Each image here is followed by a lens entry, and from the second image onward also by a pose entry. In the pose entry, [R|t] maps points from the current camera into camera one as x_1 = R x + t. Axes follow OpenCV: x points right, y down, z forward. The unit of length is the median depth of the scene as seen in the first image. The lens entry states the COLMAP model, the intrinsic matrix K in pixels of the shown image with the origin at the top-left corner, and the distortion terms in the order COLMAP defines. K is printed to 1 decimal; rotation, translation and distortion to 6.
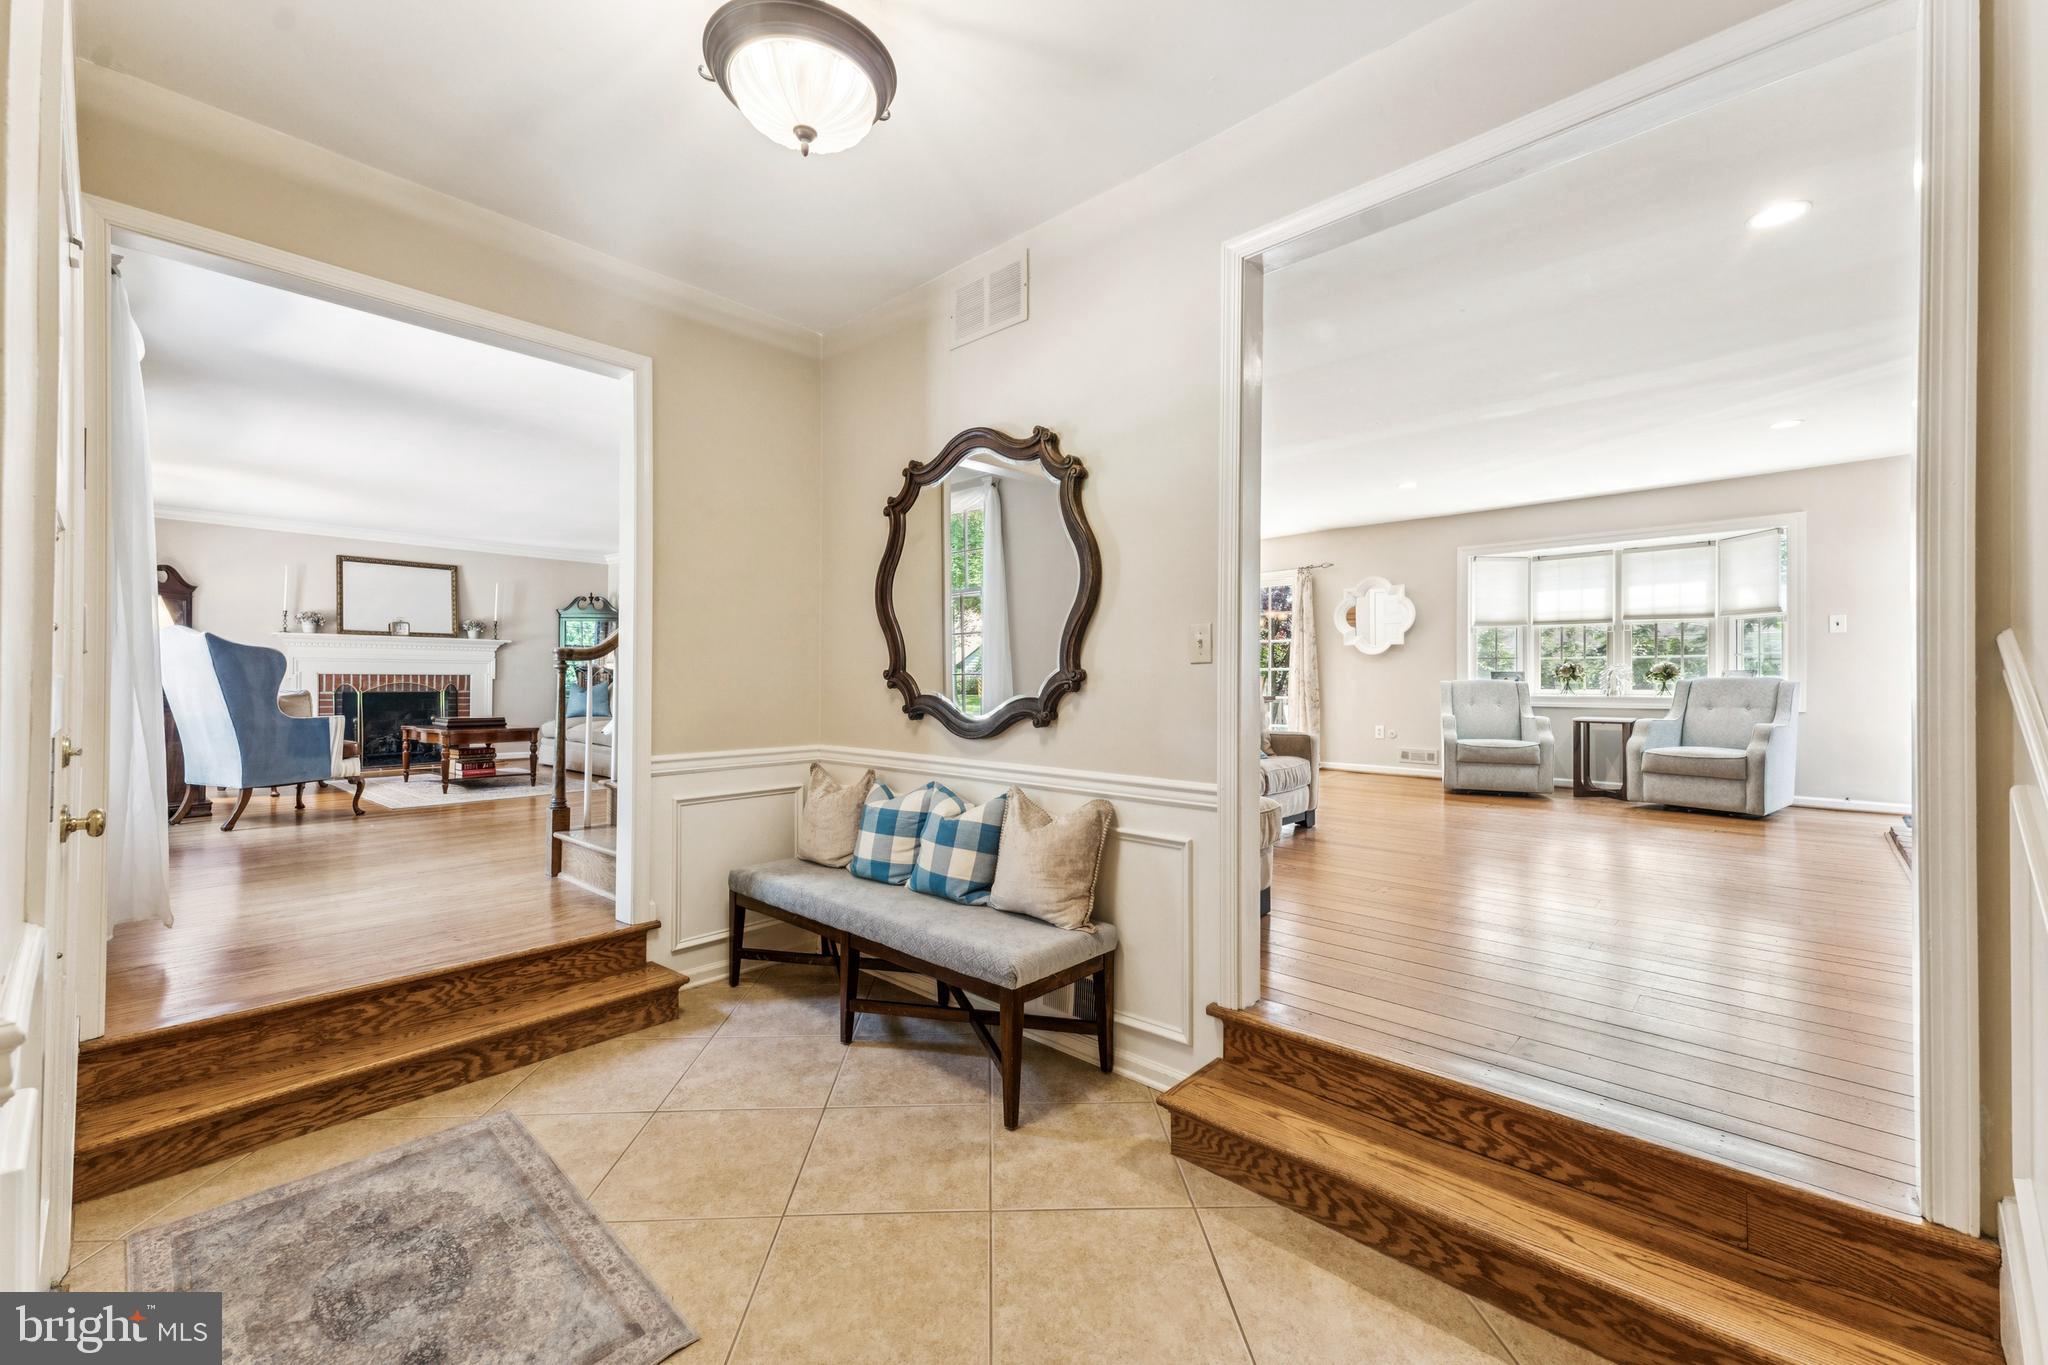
lens RADIAL K [[817.6, 0, 1018.6], [0, 817.6, 682.2], [0, 0, 1]] dist [0.025924, -0.000051]
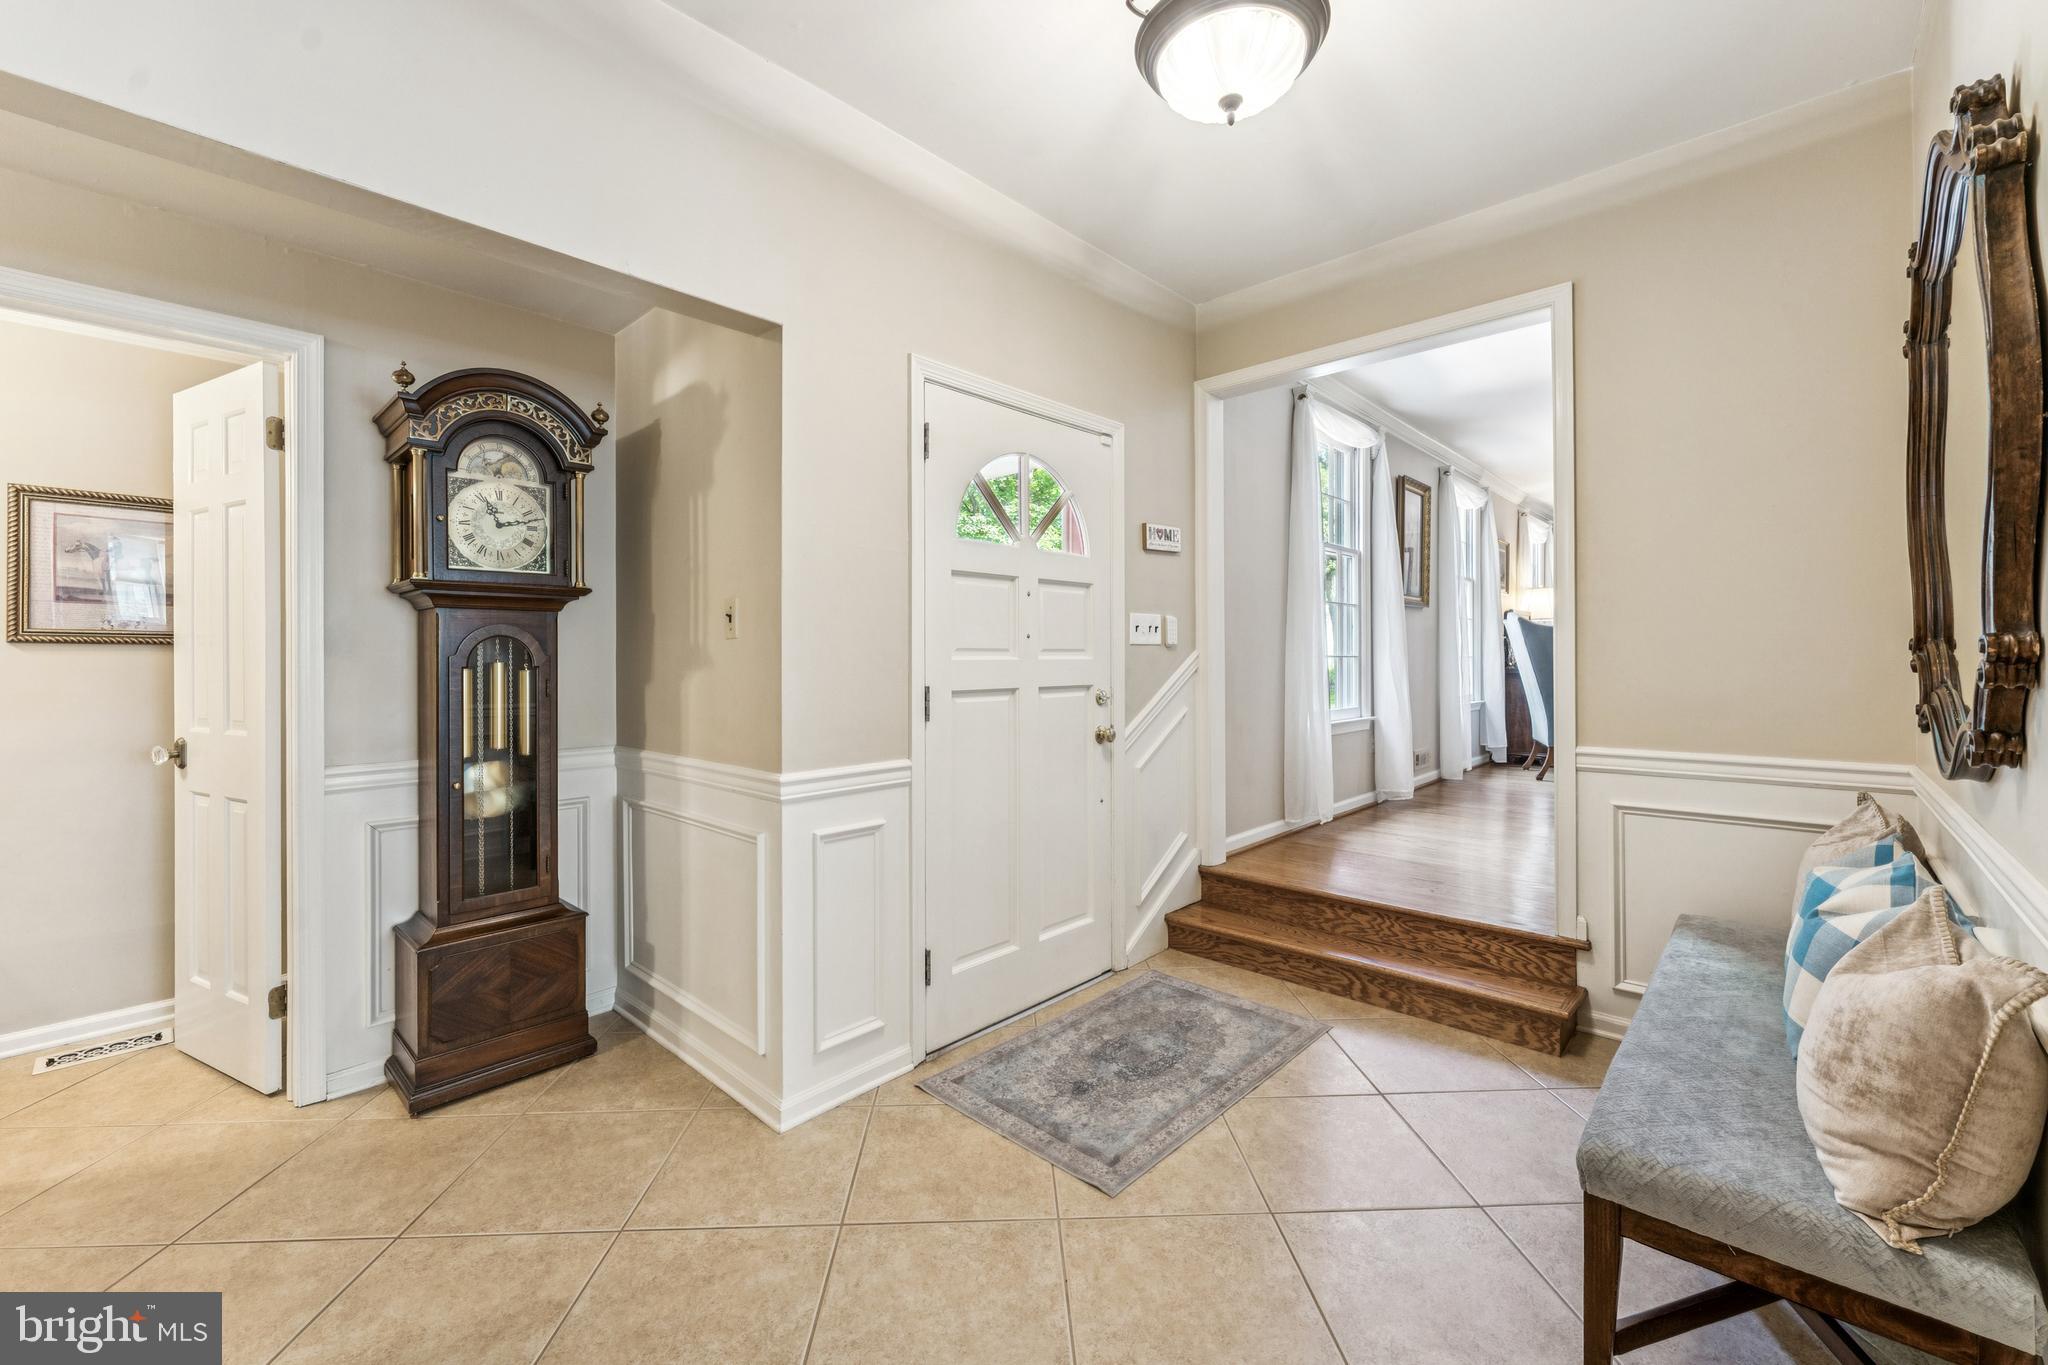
lens RADIAL K [[827.6, 0, 1024.8], [0, 827.6, 658.3], [0, 0, 1]] dist [-0.000897, 0.000053]
pose [[0.006669, 0.001266, -0.999977, 0.479040], [0.004572, 0.999989, 0.001296, -0.005485], [0.999967, -0.004581, 0.006664, 0.496742]]
